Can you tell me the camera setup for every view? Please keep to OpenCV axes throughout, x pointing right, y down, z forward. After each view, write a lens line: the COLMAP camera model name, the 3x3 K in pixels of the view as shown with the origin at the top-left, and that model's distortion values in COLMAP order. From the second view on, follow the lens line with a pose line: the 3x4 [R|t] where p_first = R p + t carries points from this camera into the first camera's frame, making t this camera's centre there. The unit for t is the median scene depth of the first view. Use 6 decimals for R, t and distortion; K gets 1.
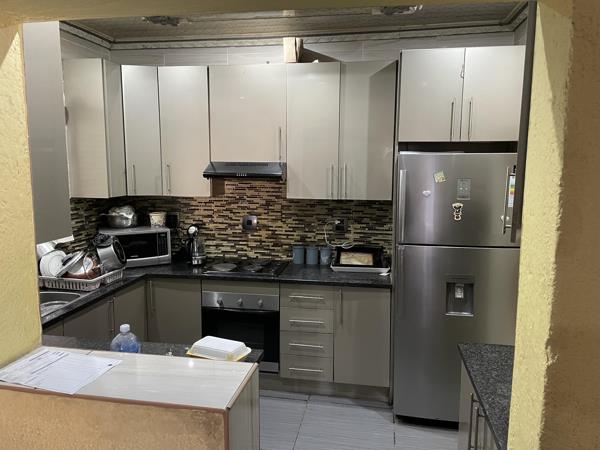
lens RADIAL K [[442.9, 0, 301.5], [0, 442.9, 223.4], [0, 0, 1]] dist [0.026945, -0.034712]
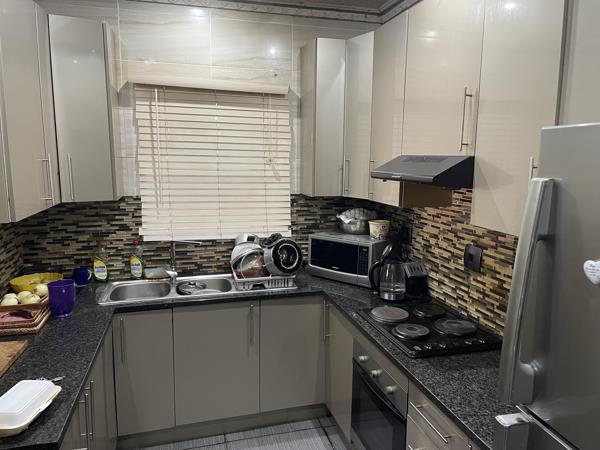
lens RADIAL K [[442.9, 0, 299.1], [0, 442.9, 222.3], [0, 0, 1]] dist [0.026945, -0.034712]
pose [[0.419278, 0.132447, -0.898145, 0.320145], [-0.132447, 0.987640, 0.083816, -0.068921], [0.898145, 0.083814, 0.431638, 0.536128]]
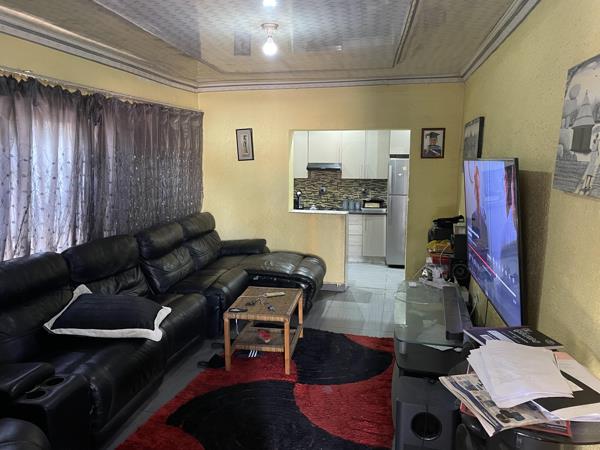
lens RADIAL K [[442.9, 0, 300.0], [0, 442.9, 226.1], [0, 0, 1]] dist [0.026945, -0.034712]
pose [[0.999575, 0.002972, -0.028992, -0.166592], [-0.002550, 0.999890, 0.014584, 0.143540], [0.029032, -0.014504, 0.999473, -1.190927]]
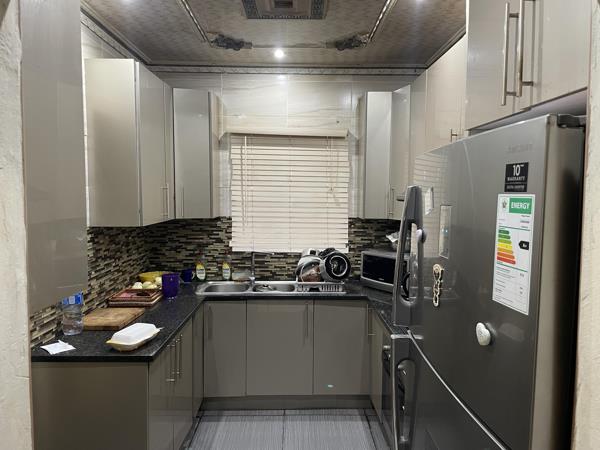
lens RADIAL K [[442.9, 0, 301.5], [0, 442.9, 225.9], [0, 0, 1]] dist [0.026945, -0.034712]
pose [[0.176476, 0.065254, -0.982140, 0.535119], [-0.144639, 0.988688, 0.039699, -0.054696], [0.973620, 0.135050, 0.183918, 0.592268]]
